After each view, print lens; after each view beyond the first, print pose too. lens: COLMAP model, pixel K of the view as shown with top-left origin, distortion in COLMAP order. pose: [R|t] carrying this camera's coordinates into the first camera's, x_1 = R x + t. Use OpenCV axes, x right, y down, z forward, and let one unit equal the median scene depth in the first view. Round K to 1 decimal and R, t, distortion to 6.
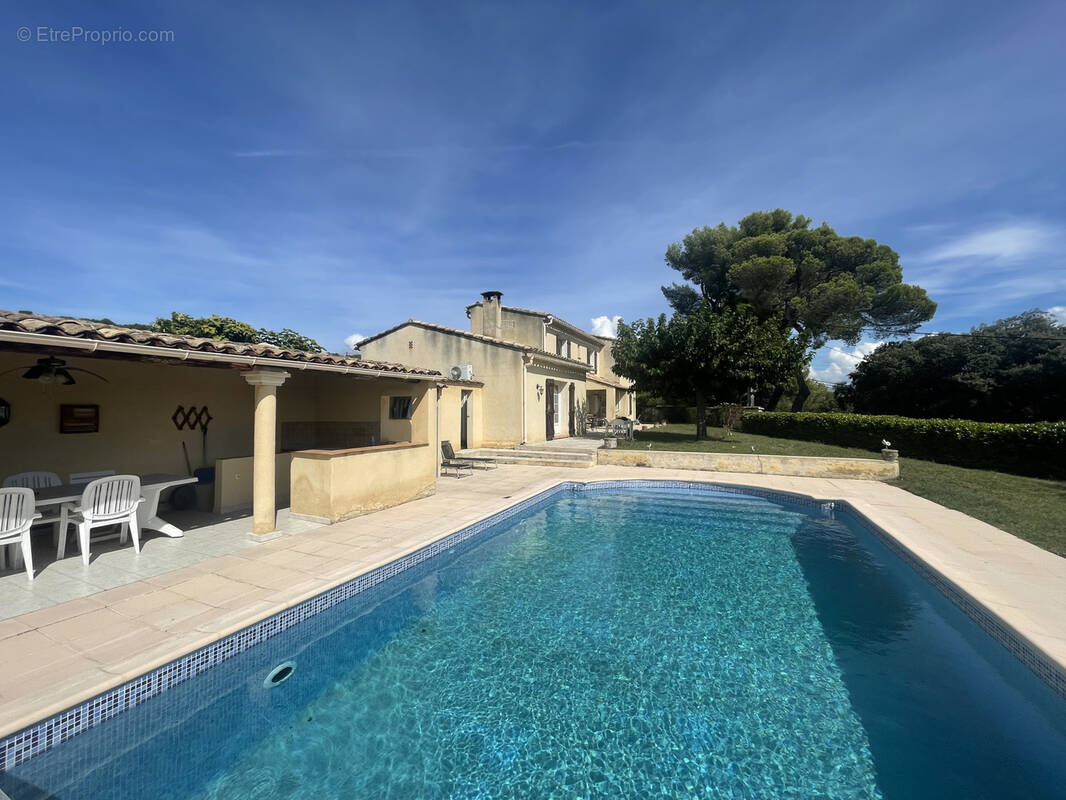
lens RADIAL K [[427.7, 0, 533.0], [0, 427.7, 400.0], [0, 0, 1]] dist [-0.004297, -0.000196]
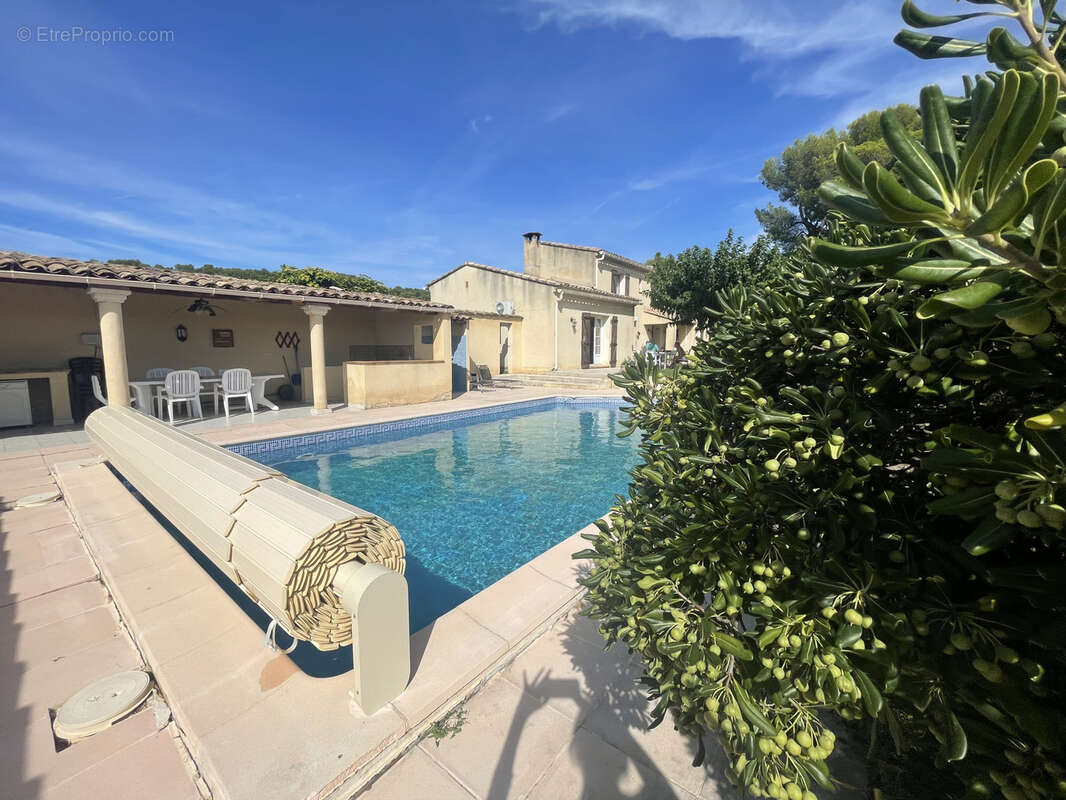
lens RADIAL K [[427.7, 0, 533.0], [0, 427.7, 400.0], [0, 0, 1]] dist [-0.004297, -0.000196]
pose [[0.972982, 0.033515, -0.228437, 0.186607], [-0.000712, 0.989839, 0.142192, 0.018498], [0.230881, -0.138187, 0.963119, -0.129638]]
